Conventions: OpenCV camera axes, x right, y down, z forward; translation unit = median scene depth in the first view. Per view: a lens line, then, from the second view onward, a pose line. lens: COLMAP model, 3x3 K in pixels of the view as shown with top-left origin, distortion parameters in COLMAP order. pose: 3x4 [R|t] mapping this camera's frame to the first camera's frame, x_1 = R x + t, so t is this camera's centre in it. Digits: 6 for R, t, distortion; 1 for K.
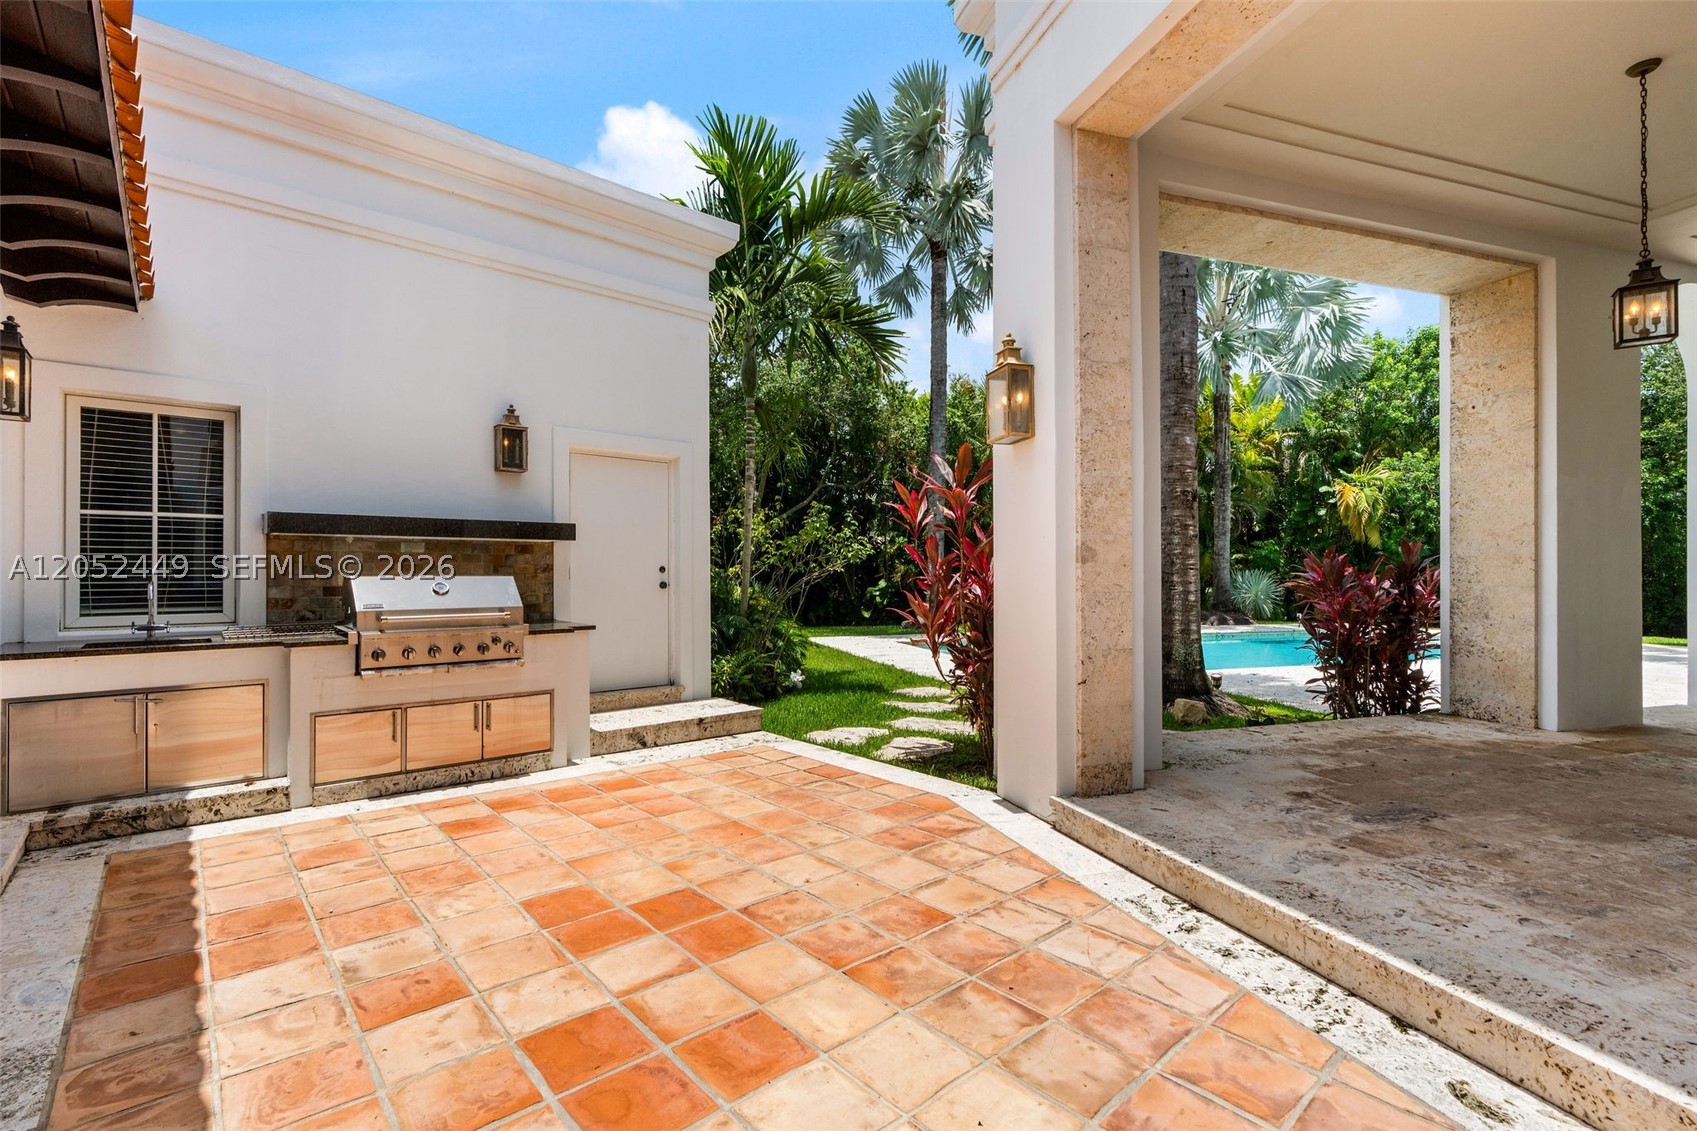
lens RADIAL K [[770.3, 0, 848.5], [0, 770.3, 565.5], [0, 0, 1]] dist [-0.000842, -0.000161]
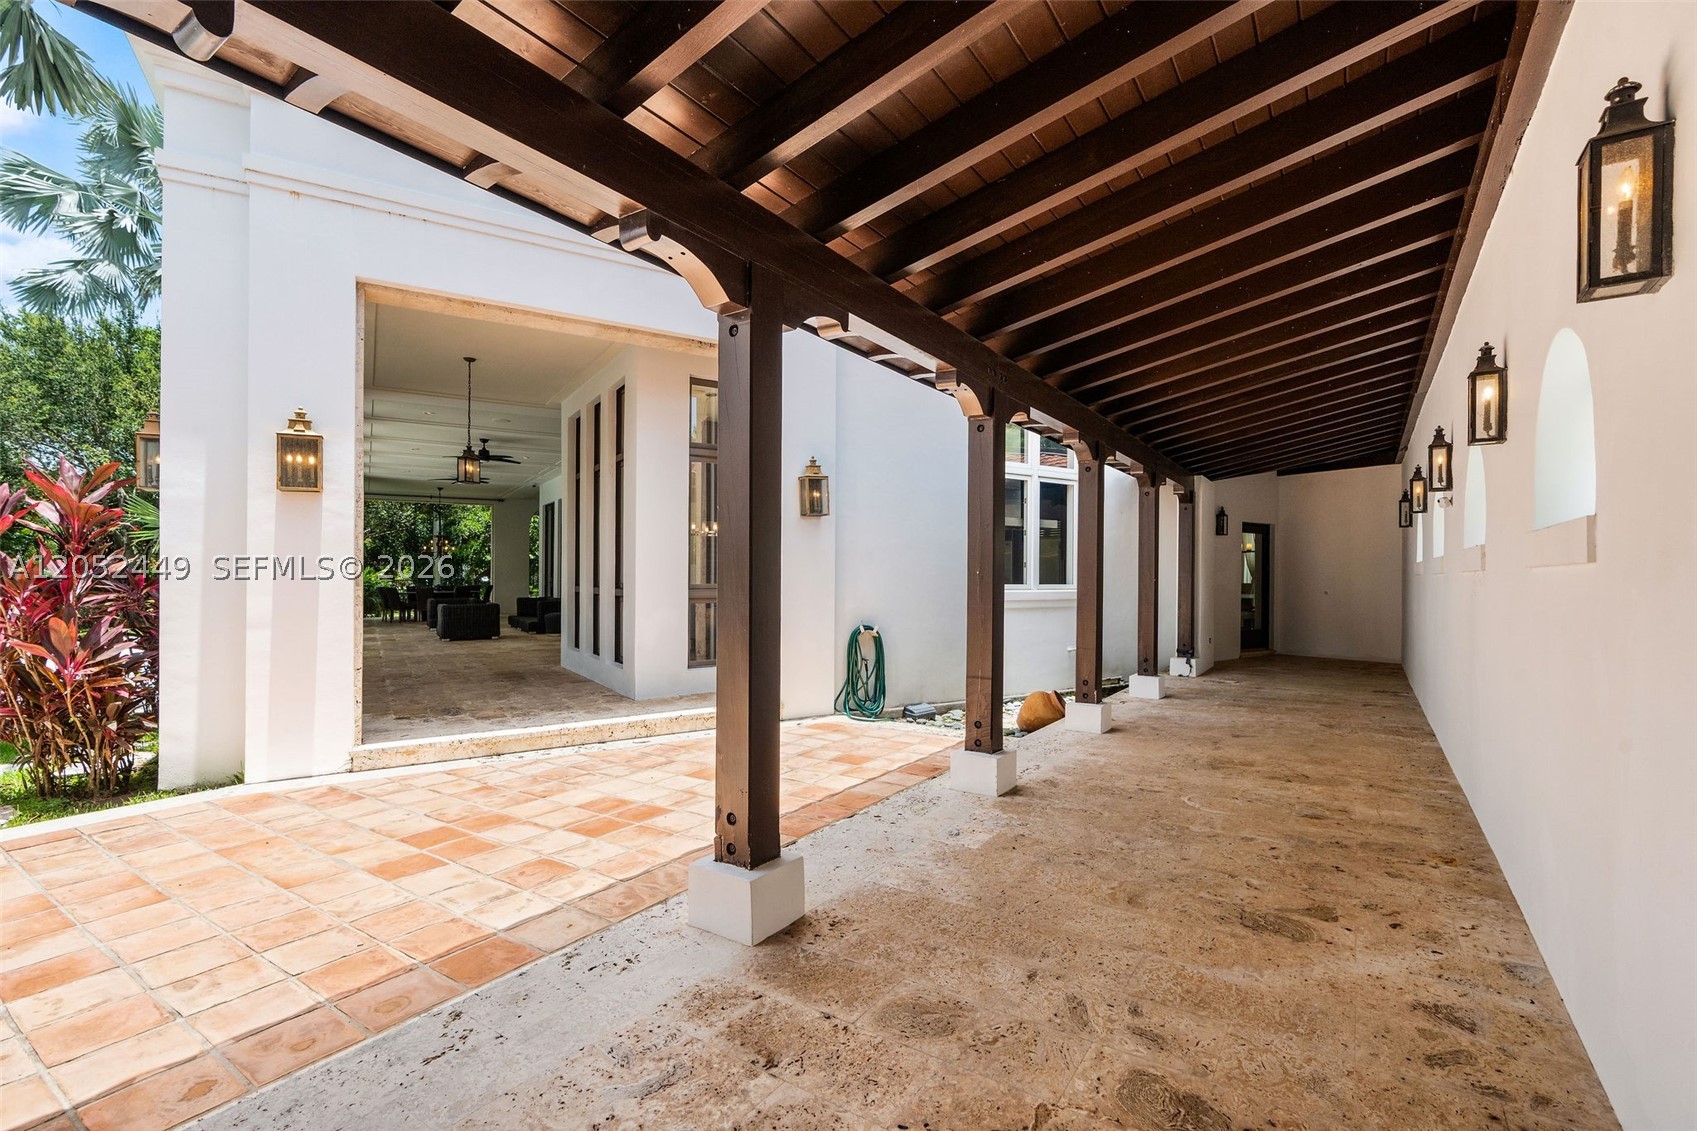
lens RADIAL K [[770.3, 0, 848.5], [0, 770.3, 565.5], [0, 0, 1]] dist [-0.000842, -0.000161]
pose [[-0.259769, 0.013138, 0.965581, -1.980914], [-0.007879, 0.999845, -0.015724, -0.043402], [-0.965639, -0.011692, -0.259625, 0.702695]]
